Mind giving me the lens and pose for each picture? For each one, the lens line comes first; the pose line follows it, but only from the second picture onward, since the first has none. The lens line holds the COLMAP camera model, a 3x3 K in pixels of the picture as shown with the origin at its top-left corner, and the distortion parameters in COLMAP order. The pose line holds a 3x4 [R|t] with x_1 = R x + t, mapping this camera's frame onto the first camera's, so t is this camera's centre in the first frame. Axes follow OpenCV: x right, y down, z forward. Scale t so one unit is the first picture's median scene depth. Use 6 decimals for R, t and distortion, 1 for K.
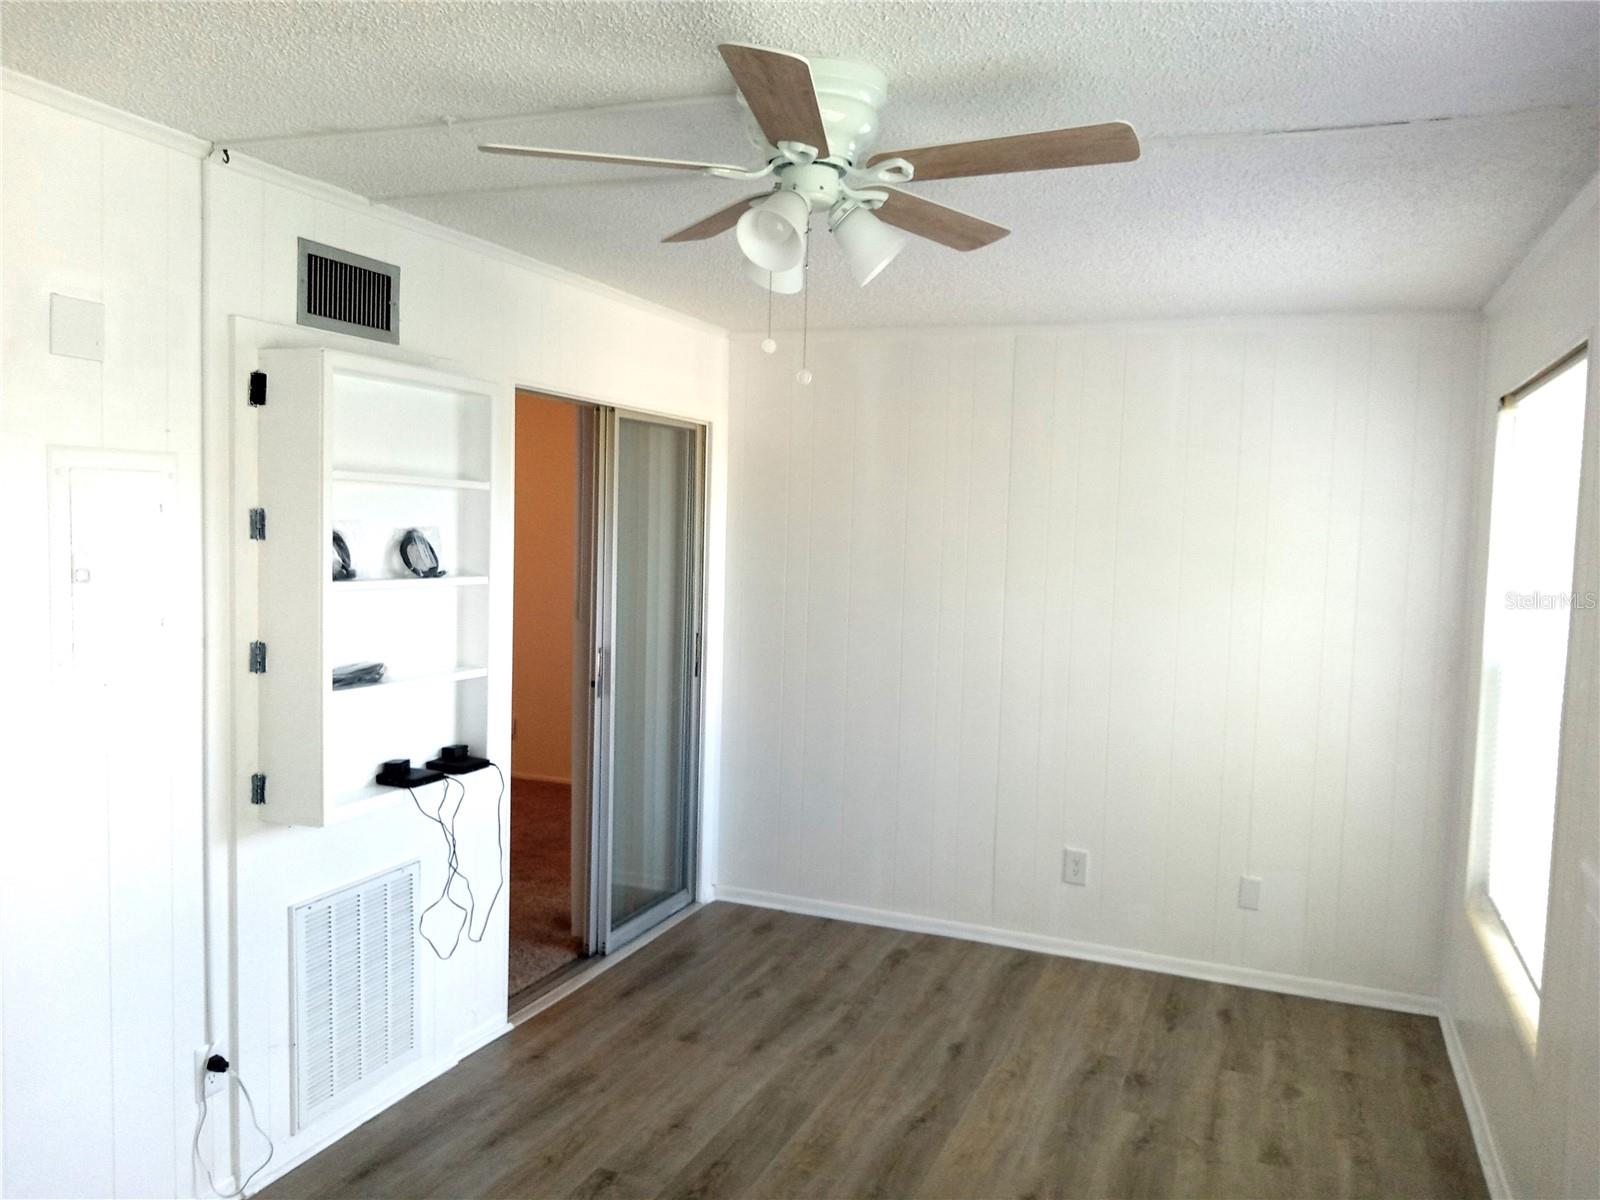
lens RADIAL K [[1203.7, 0, 815.3], [0, 1203.7, 589.5], [0, 0, 1]] dist [0.025838, -0.049358]
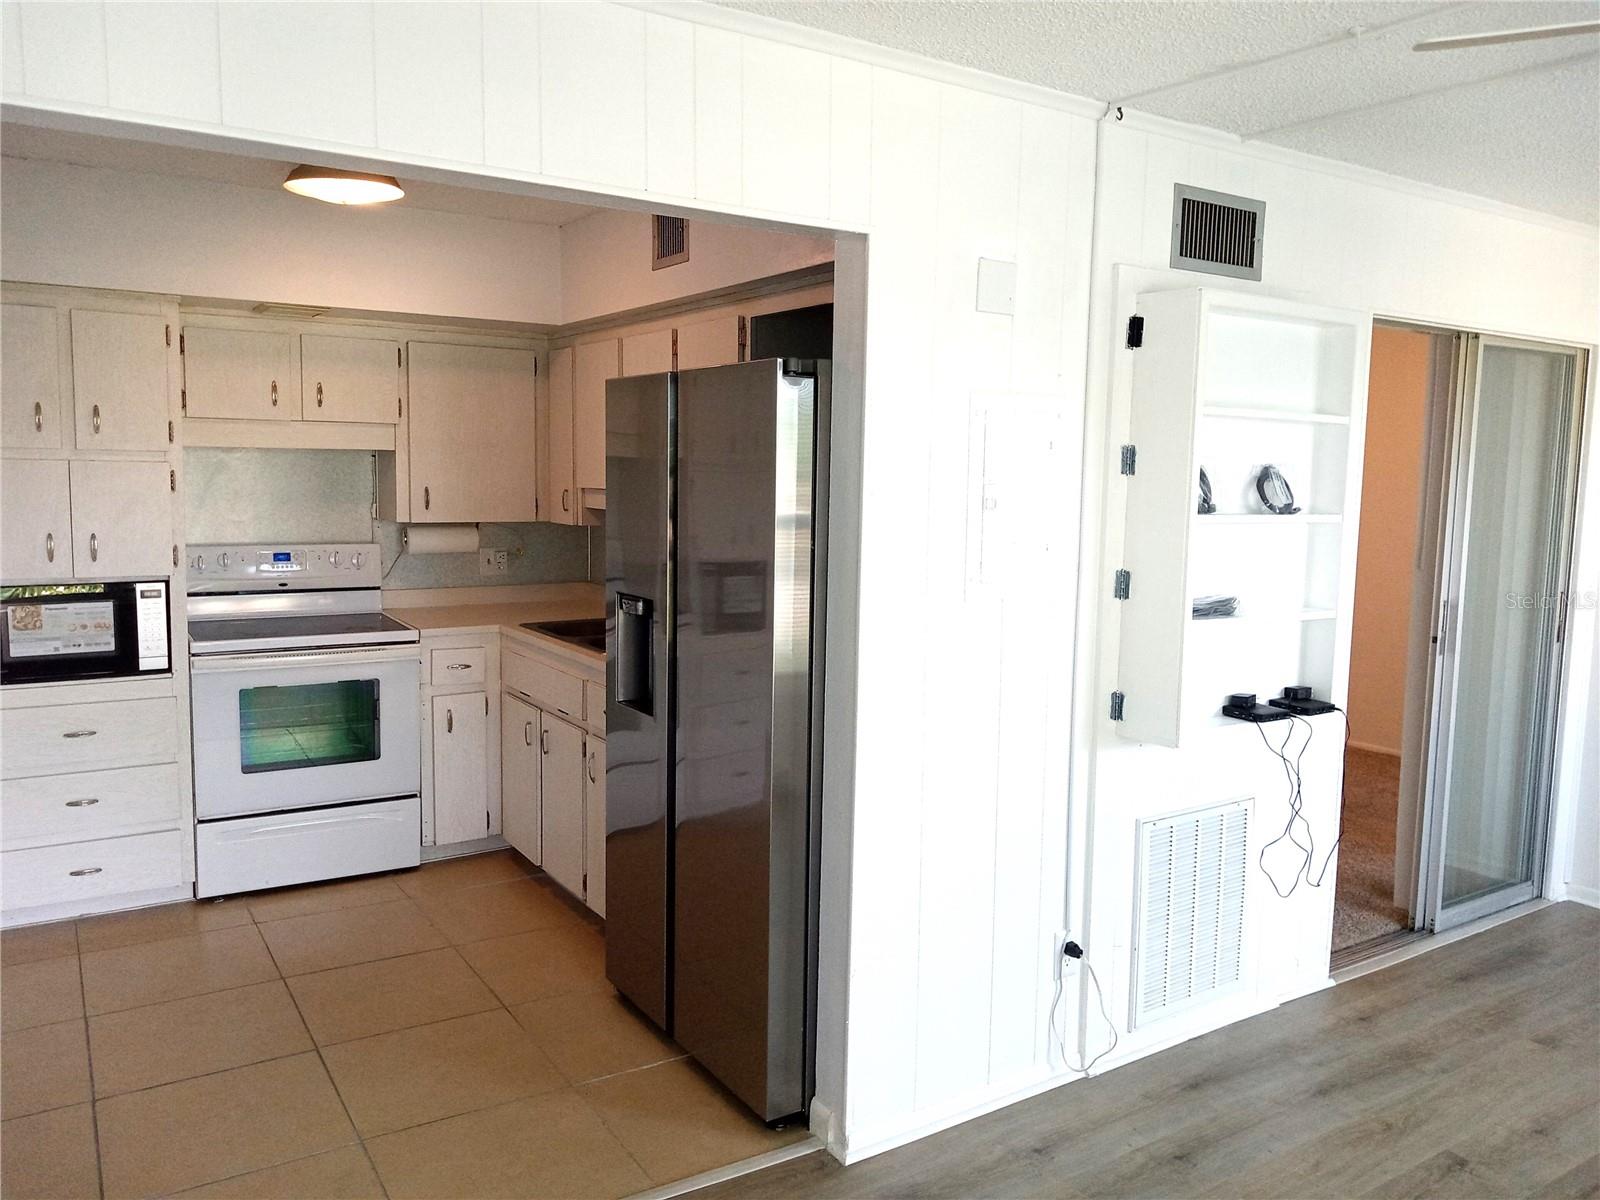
lens RADIAL K [[1203.7, 0, 801.3], [0, 1203.7, 592.6], [0, 0, 1]] dist [0.025838, -0.049358]
pose [[0.816114, 0.048642, -0.575841, -0.069098], [-0.028765, 0.998635, 0.043589, 0.022273], [0.577175, -0.019009, 0.816399, -0.038006]]
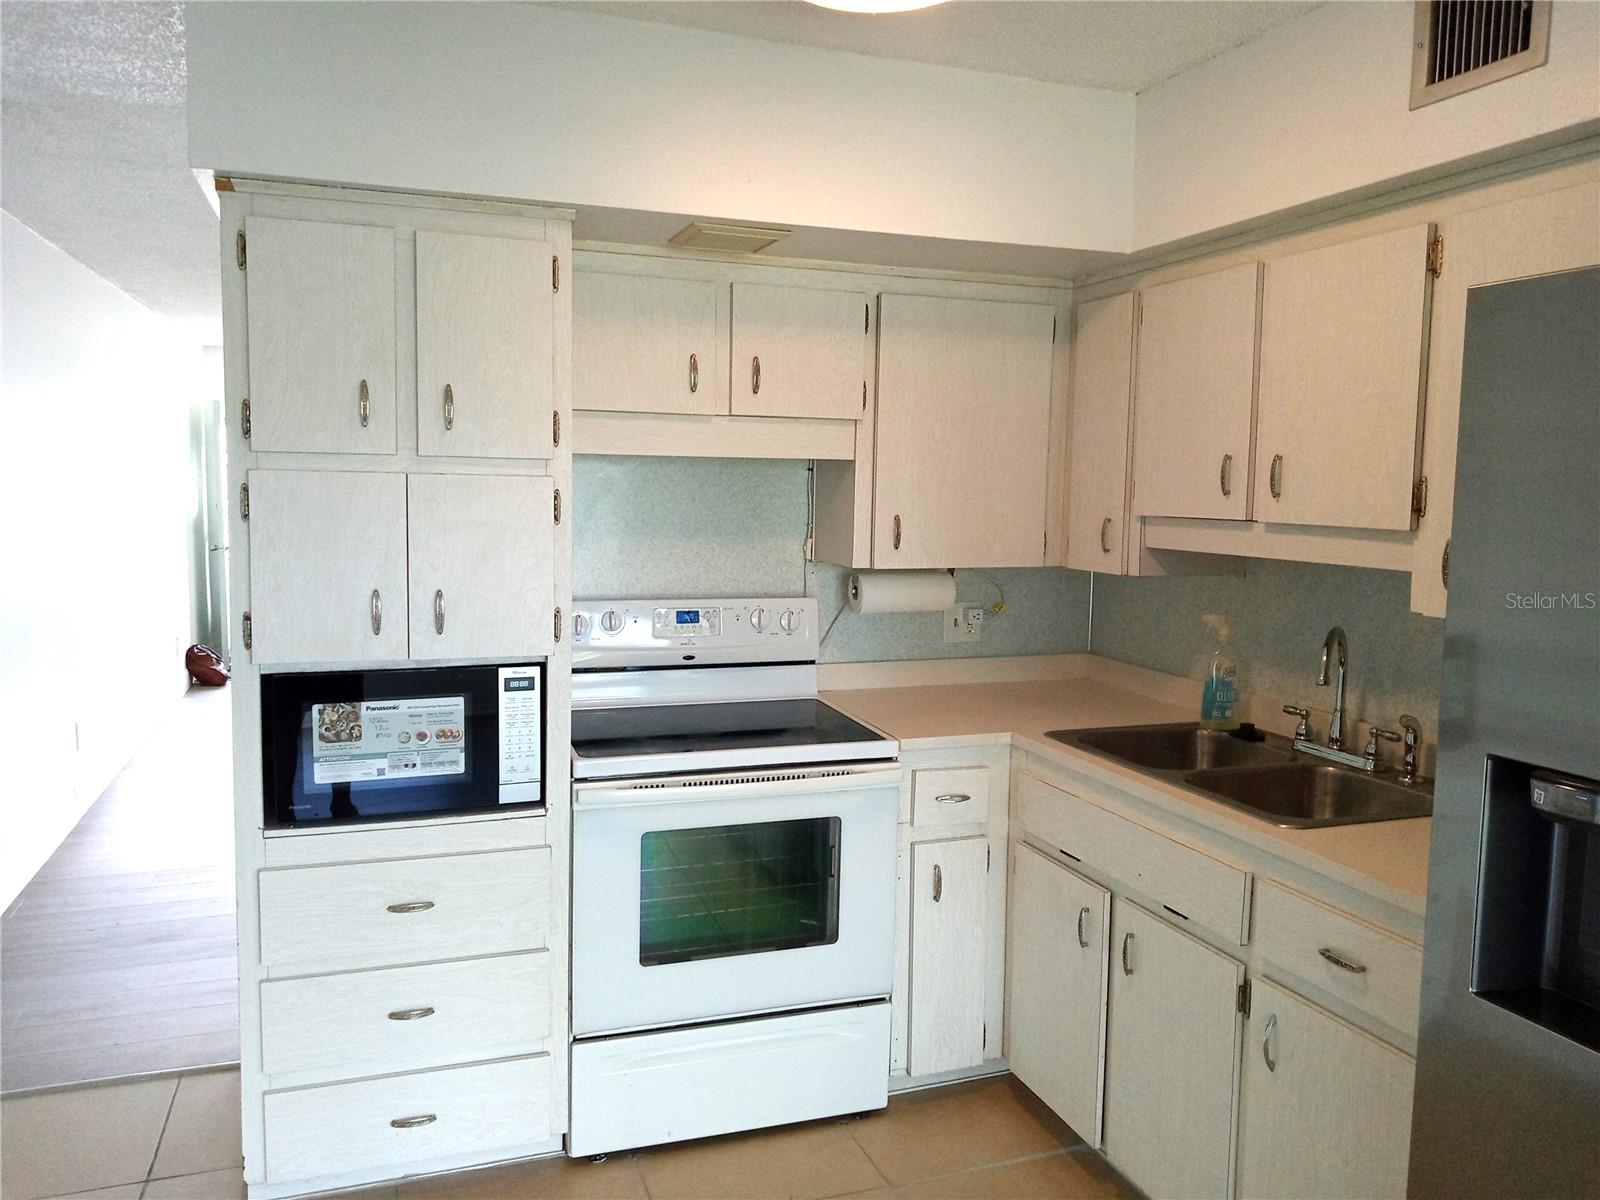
lens RADIAL K [[1203.7, 0, 806.2], [0, 1203.7, 582.7], [0, 0, 1]] dist [0.025838, -0.049358]
pose [[0.664167, 0.044901, -0.746235, -0.628927], [-0.039003, 0.998916, 0.025392, 0.003518], [0.746566, 0.012241, 0.665199, 0.209064]]
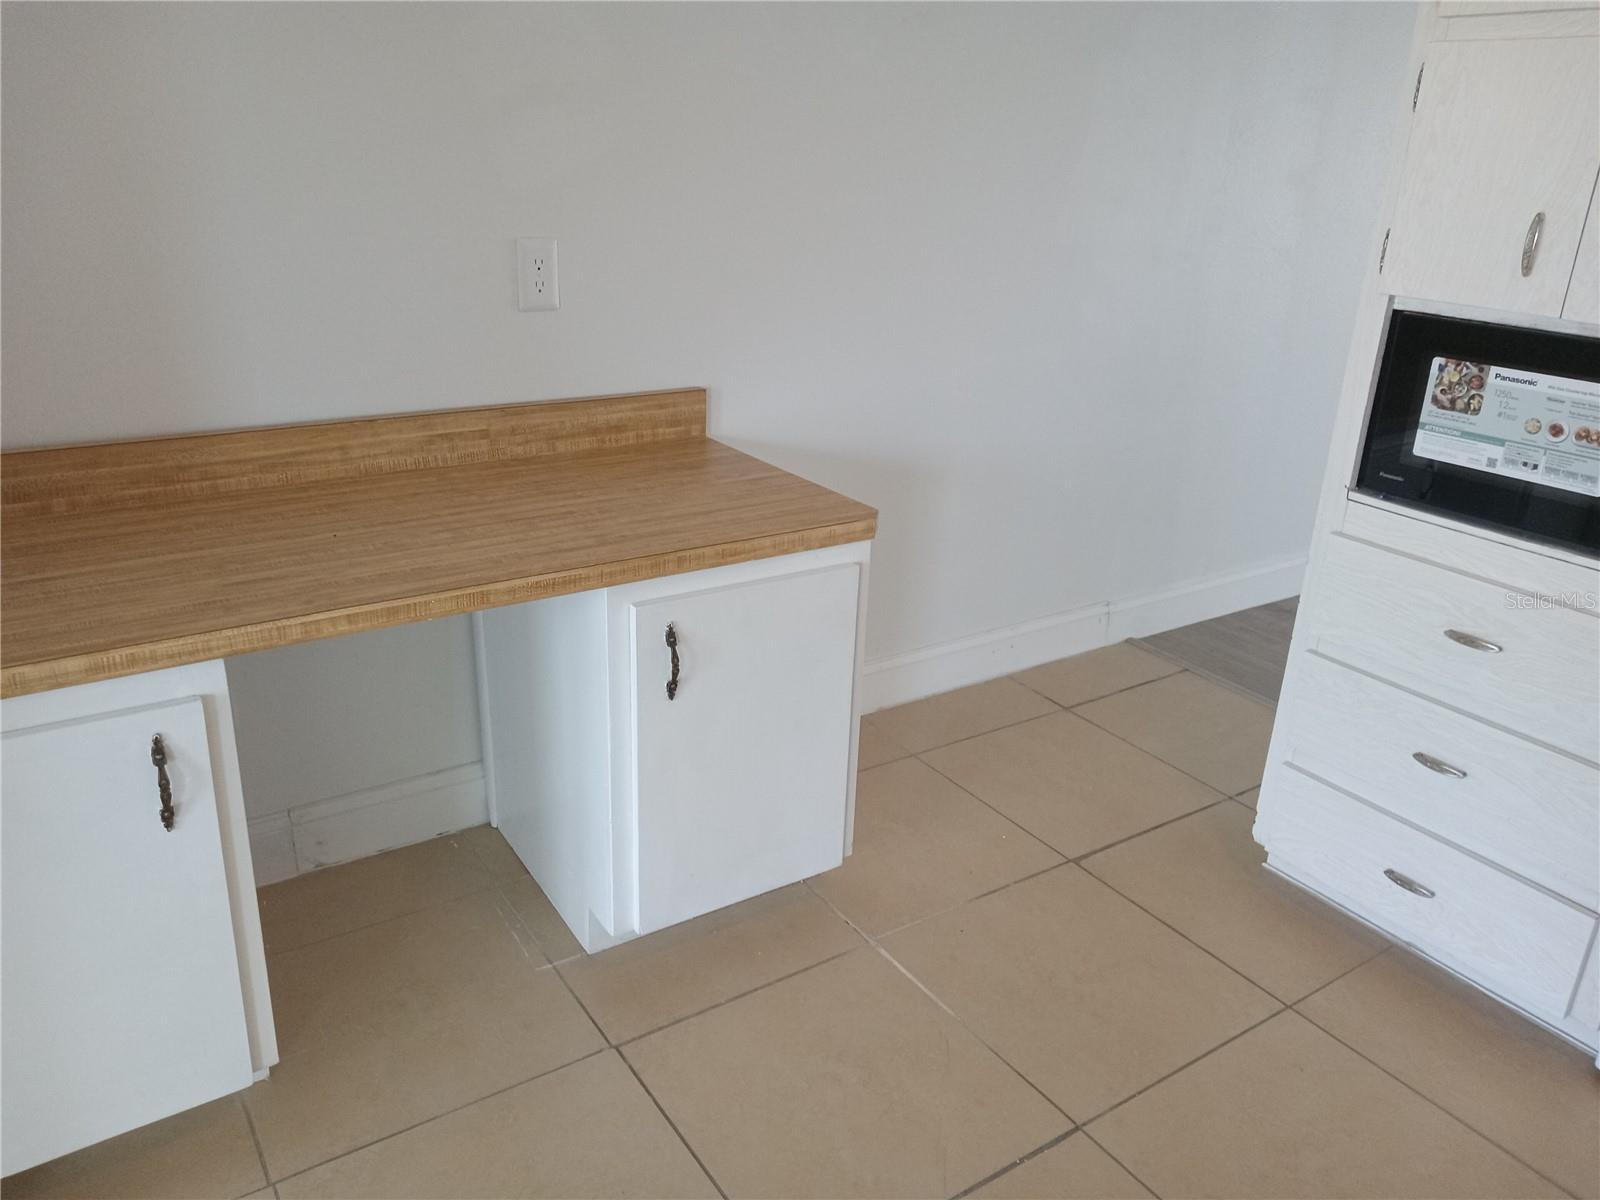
lens RADIAL K [[1205.1, 0, 786.2], [0, 1205.1, 589.1], [0, 0, 1]] dist [0.013092, -0.024606]
pose [[-0.566434, 0.241286, -0.787994, -0.699739], [-0.102323, 0.928188, 0.357767, 0.035102], [0.817730, 0.283281, -0.501068, 0.549782]]
